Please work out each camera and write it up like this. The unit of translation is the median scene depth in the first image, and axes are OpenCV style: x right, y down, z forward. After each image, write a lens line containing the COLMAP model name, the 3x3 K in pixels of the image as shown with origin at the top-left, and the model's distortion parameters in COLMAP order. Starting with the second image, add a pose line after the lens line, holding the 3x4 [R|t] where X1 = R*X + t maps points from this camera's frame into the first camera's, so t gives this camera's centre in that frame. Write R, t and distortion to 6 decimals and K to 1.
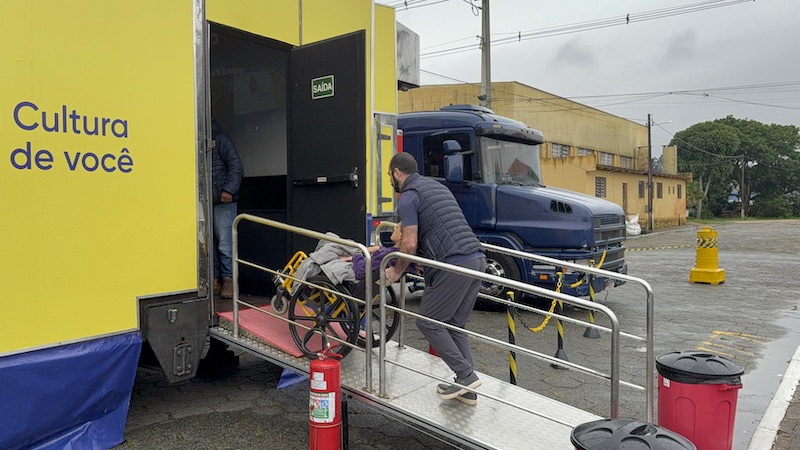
lens RADIAL K [[675.0, 0, 394.2], [0, 675.0, 221.4], [0, 0, 1]] dist [0.130221, -0.232542]
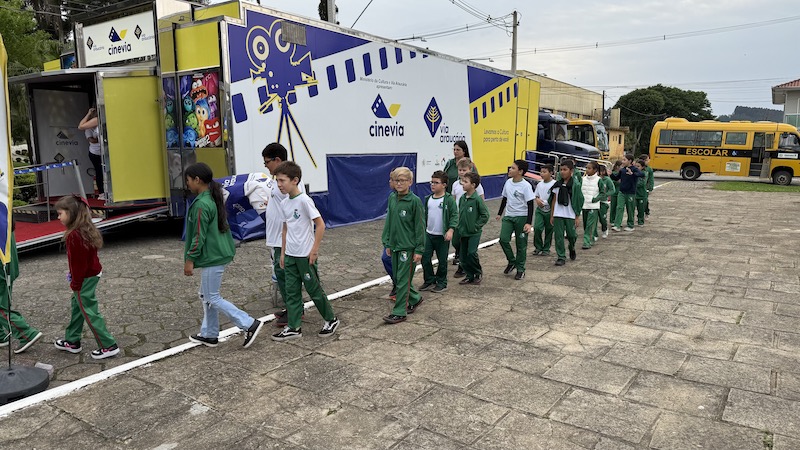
lens RADIAL K [[567.8, 0, 387.4], [0, 567.8, 226.6], [0, 0, 1]] dist [0.055717, -0.059473]
pose [[0.999908, 0.006105, 0.012109, -1.107853], [-0.007465, 0.993265, 0.115623, 0.064572], [-0.011321, -0.115702, 0.993219, -2.675699]]
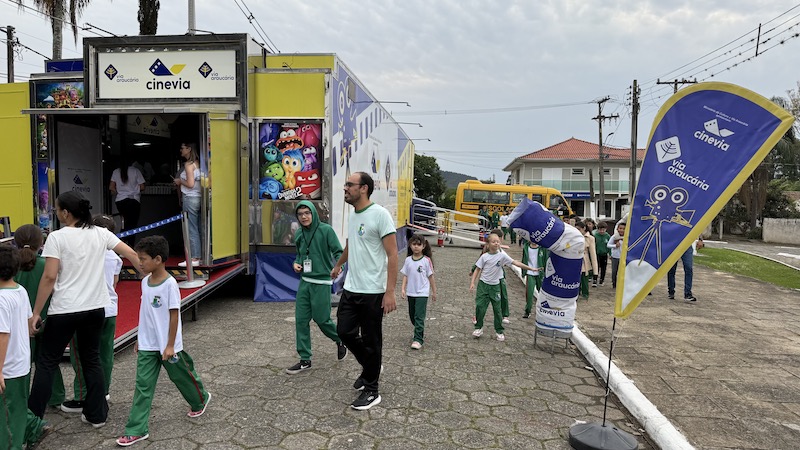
lens RADIAL K [[567.8, 0, 400.1], [0, 567.8, 228.2], [0, 0, 1]] dist [0.055717, -0.059473]
pose [[0.880687, 0.010356, 0.473585, -2.180748], [-0.024775, 0.999400, 0.024219, 0.063936], [-0.473050, -0.033063, 0.880415, -2.491104]]
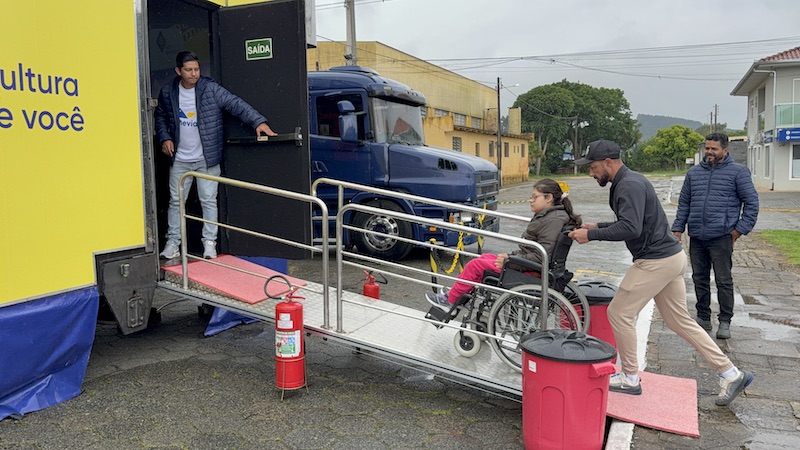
lens RADIAL K [[675.0, 0, 396.7], [0, 675.0, 226.9], [0, 0, 1]] dist [0.130221, -0.232542]
pose [[0.976051, -0.027865, 0.215749, -0.134067], [0.013262, 0.997540, 0.068840, 0.005777], [-0.217136, -0.064330, 0.974019, -0.087469]]
